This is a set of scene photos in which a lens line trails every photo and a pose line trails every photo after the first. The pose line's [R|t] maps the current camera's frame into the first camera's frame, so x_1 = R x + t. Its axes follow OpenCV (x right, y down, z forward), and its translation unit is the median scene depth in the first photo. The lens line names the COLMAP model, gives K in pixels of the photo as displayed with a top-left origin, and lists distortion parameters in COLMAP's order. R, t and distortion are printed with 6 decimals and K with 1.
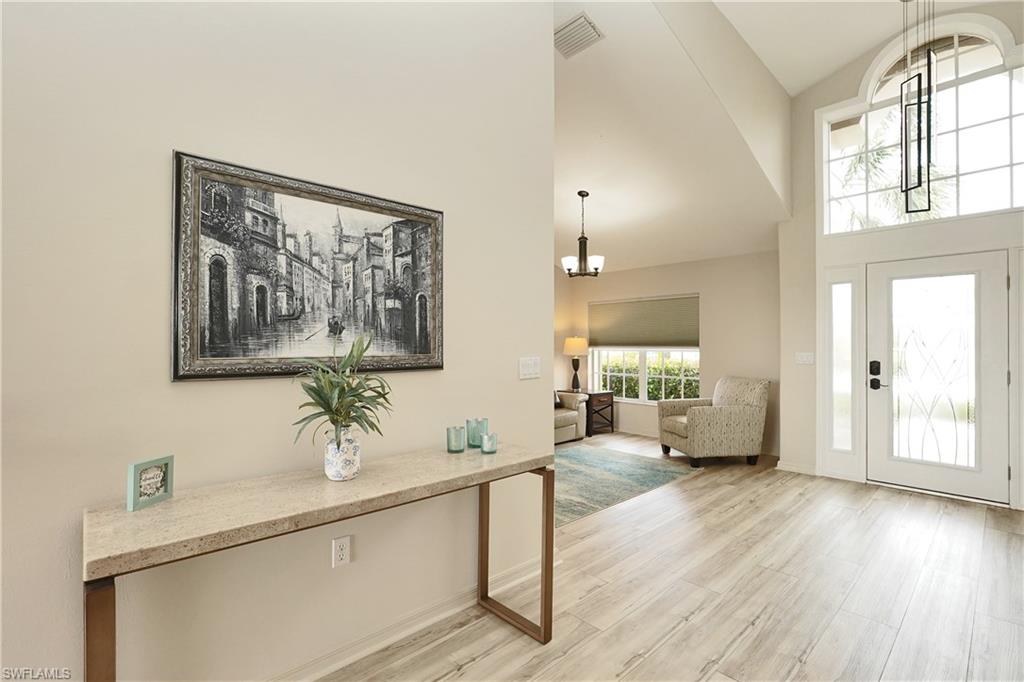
lens RADIAL K [[474.8, 0, 506.8], [0, 474.8, 332.1], [0, 0, 1]] dist [-0.015893, 0.006885]
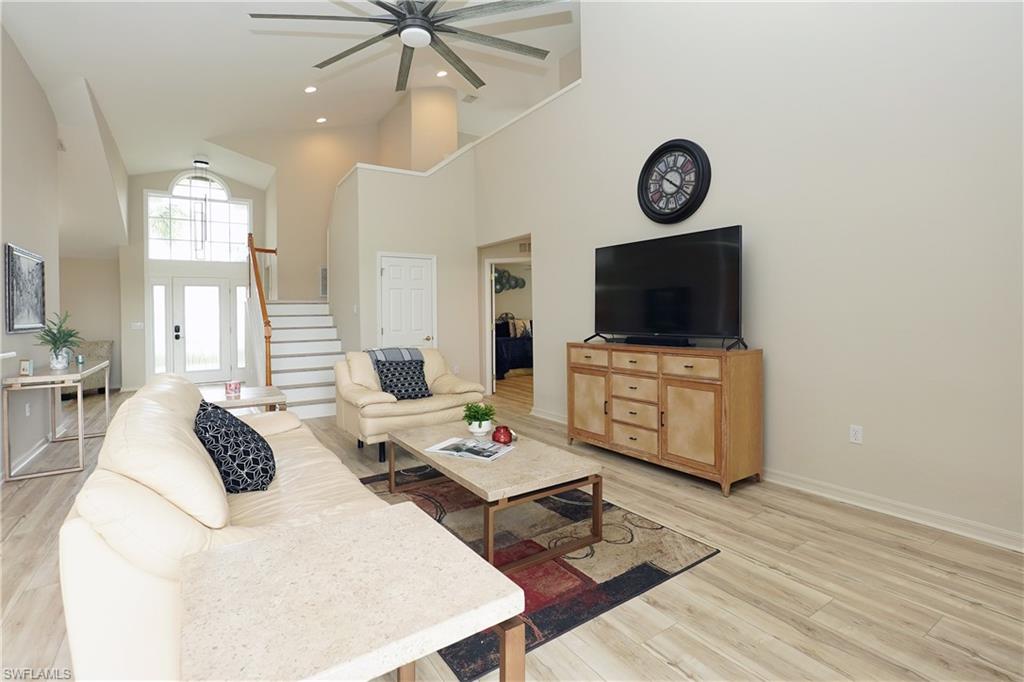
lens RADIAL K [[474.8, 0, 516.2], [0, 474.8, 309.9], [0, 0, 1]] dist [-0.015893, 0.006885]
pose [[0.161390, -0.005043, 0.986878, -0.686598], [0.001912, 0.999987, 0.004797, -0.008572], [-0.986889, 0.001113, 0.161397, -0.530613]]
